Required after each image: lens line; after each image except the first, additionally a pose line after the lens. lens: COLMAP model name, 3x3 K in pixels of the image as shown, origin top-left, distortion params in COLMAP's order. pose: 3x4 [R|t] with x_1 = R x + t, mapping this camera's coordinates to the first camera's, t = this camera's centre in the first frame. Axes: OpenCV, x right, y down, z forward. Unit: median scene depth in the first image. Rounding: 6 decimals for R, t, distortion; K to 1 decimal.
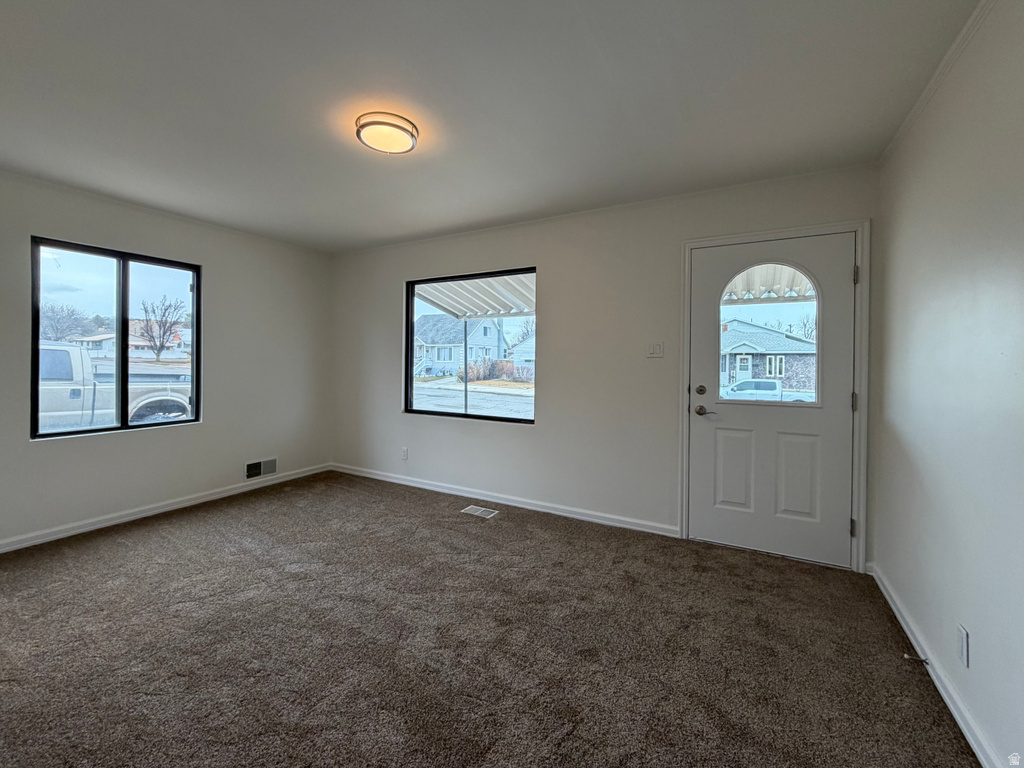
lens RADIAL K [[436.7, 0, 531.6], [0, 436.7, 359.2], [0, 0, 1]] dist [0.000714, -0.000543]
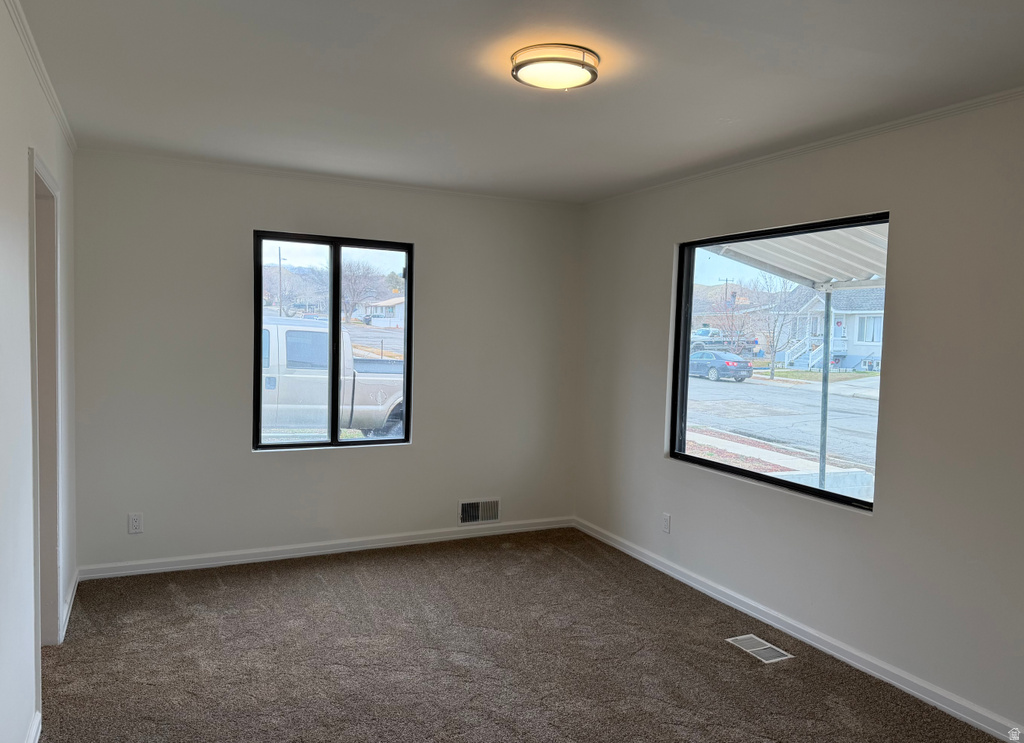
lens RADIAL K [[772.1, 0, 517.6], [0, 772.1, 370.8], [0, 0, 1]] dist [0.049736, -0.045703]
pose [[0.813180, 0.048800, -0.579963, 0.214037], [-0.024083, 0.998447, 0.050245, -0.065264], [0.581514, -0.026891, 0.813092, -0.015635]]
